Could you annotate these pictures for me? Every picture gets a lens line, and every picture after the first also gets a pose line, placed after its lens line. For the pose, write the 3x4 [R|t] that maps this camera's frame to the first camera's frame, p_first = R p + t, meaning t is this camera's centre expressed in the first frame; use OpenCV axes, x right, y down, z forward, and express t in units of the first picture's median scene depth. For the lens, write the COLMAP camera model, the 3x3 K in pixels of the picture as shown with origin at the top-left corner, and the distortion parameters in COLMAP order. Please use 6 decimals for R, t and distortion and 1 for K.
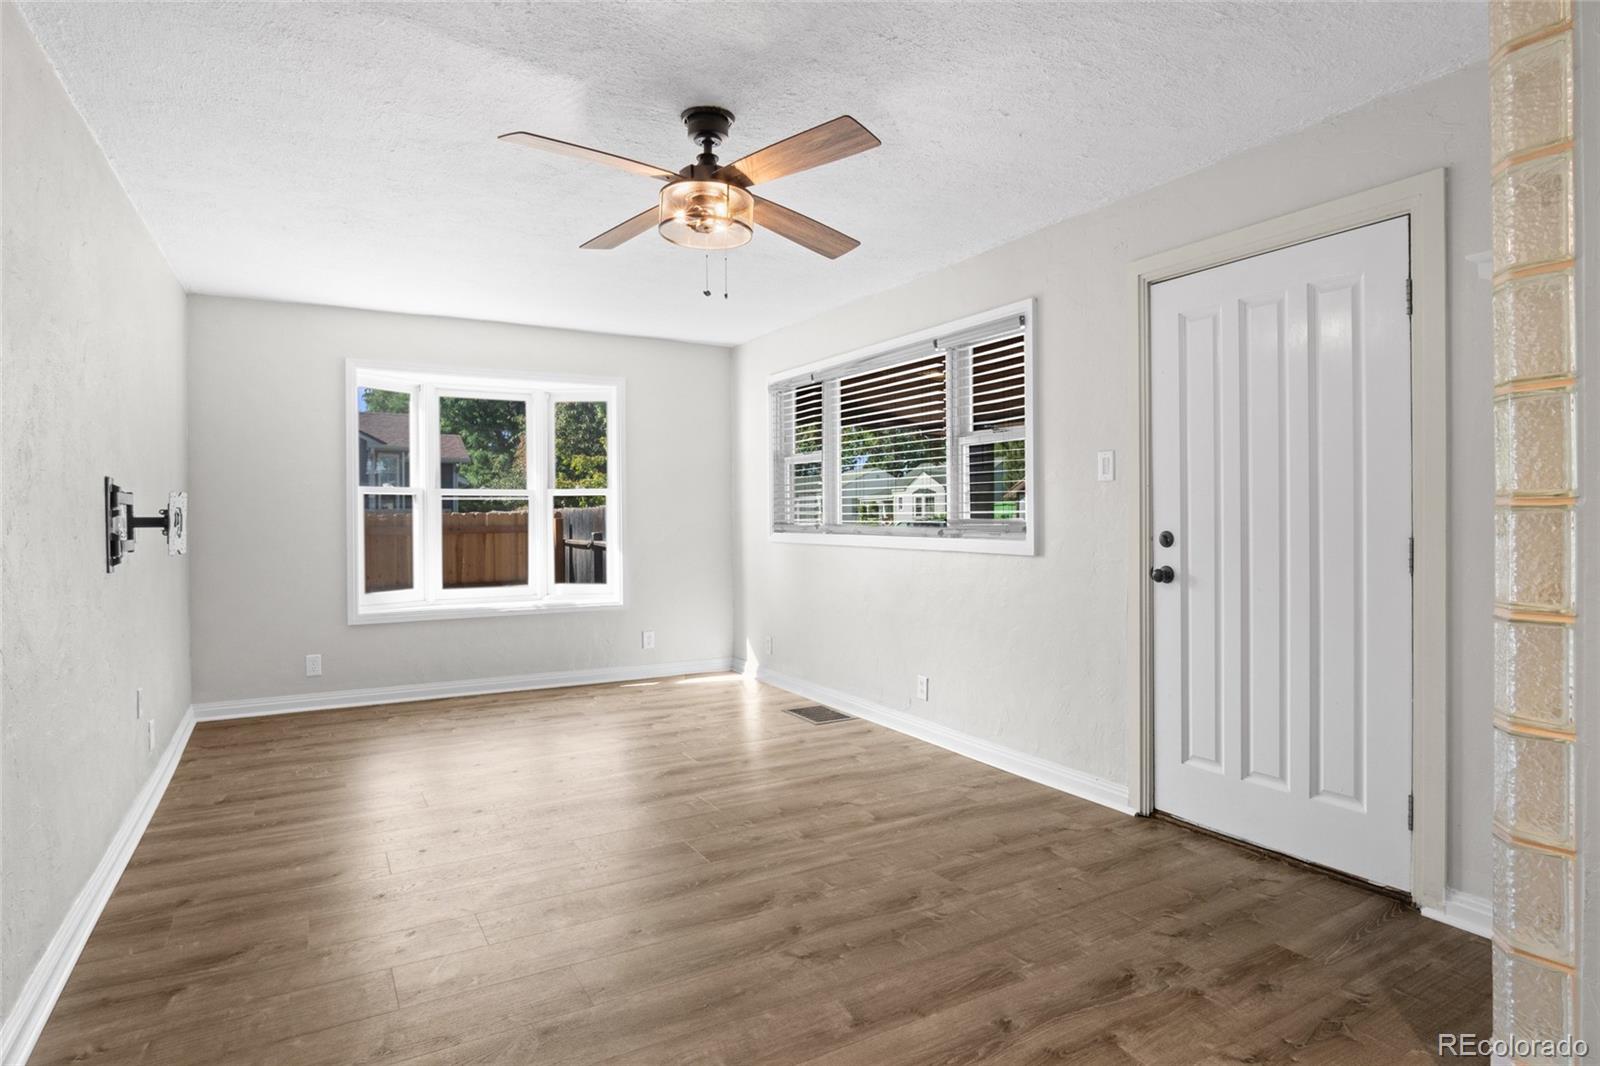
lens RADIAL K [[871.2, 0, 805.6], [0, 871.2, 520.7], [0, 0, 1]] dist [-0.038130, 0.009092]
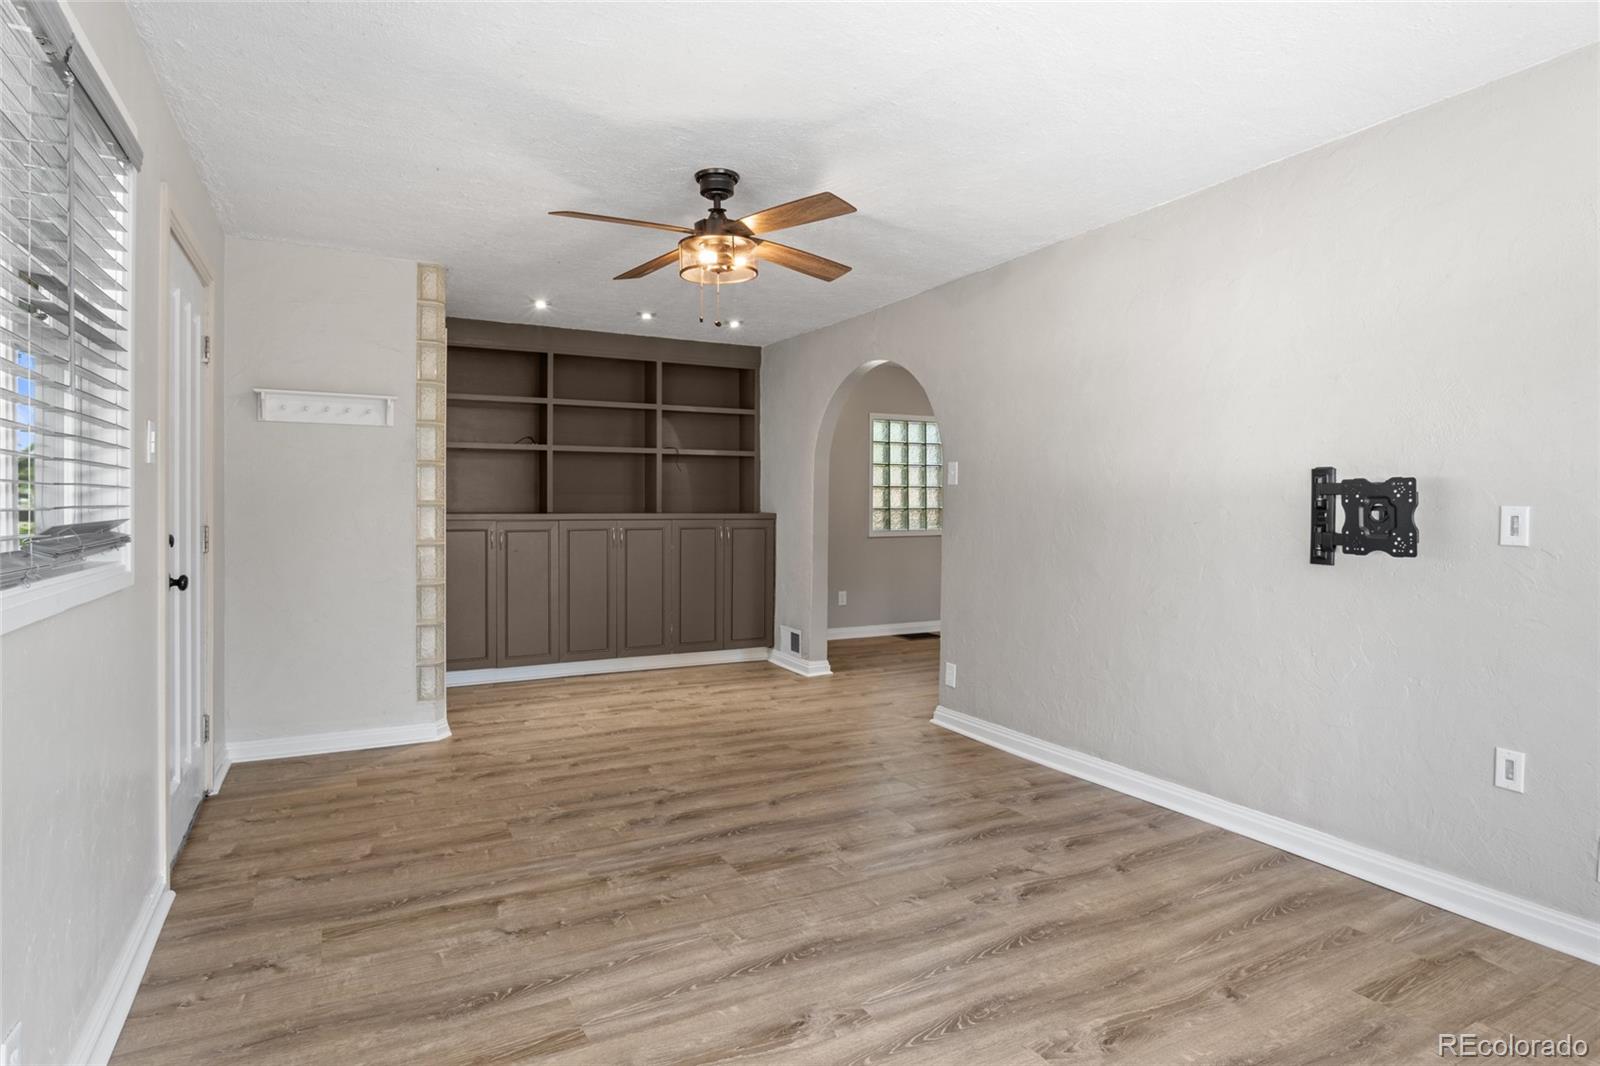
lens RADIAL K [[871.2, 0, 803.2], [0, 871.2, 519.6], [0, 0, 1]] dist [-0.038130, 0.009092]
pose [[-0.999295, 0.002325, 0.037473, -0.228518], [0.003259, 0.999685, 0.024887, -0.016687], [-0.037403, 0.024992, -0.998988, 1.822952]]
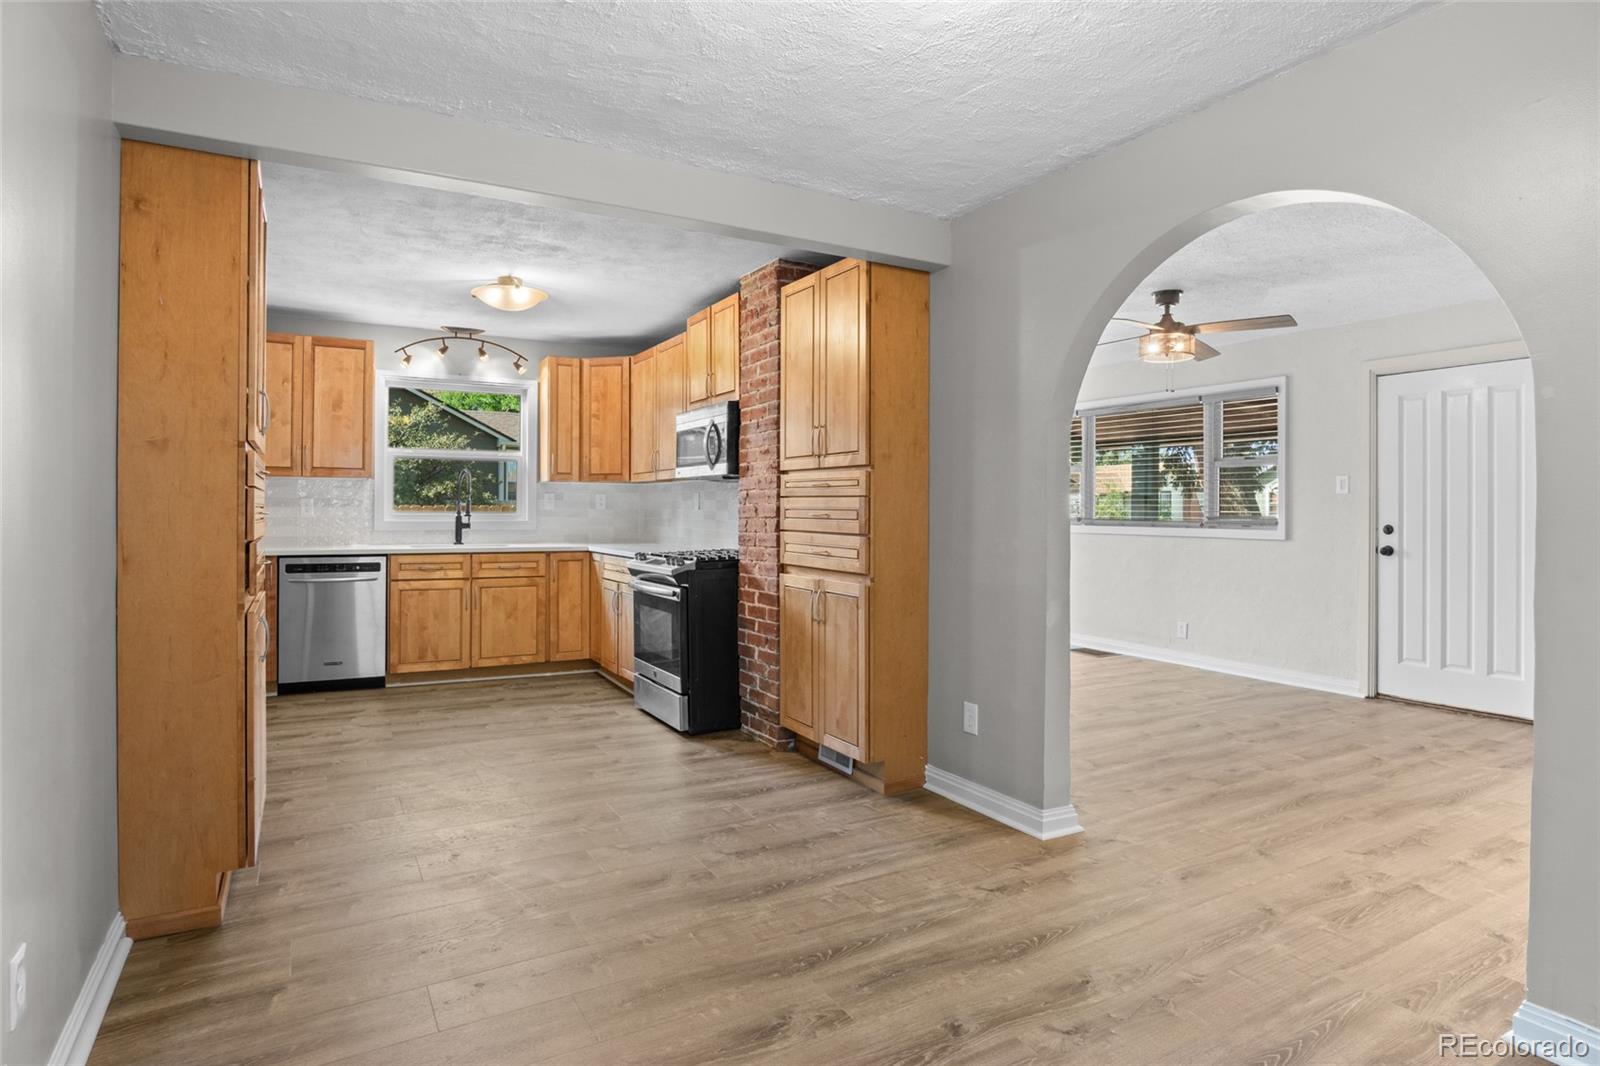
lens RADIAL K [[871.2, 0, 799.9], [0, 871.2, 509.1], [0, 0, 1]] dist [-0.038130, 0.009092]
pose [[0.999853, 0.011278, -0.012918, -0.709555], [-0.011375, 0.999908, -0.007440, 0.007277], [0.012833, 0.007586, 0.999889, -0.681182]]
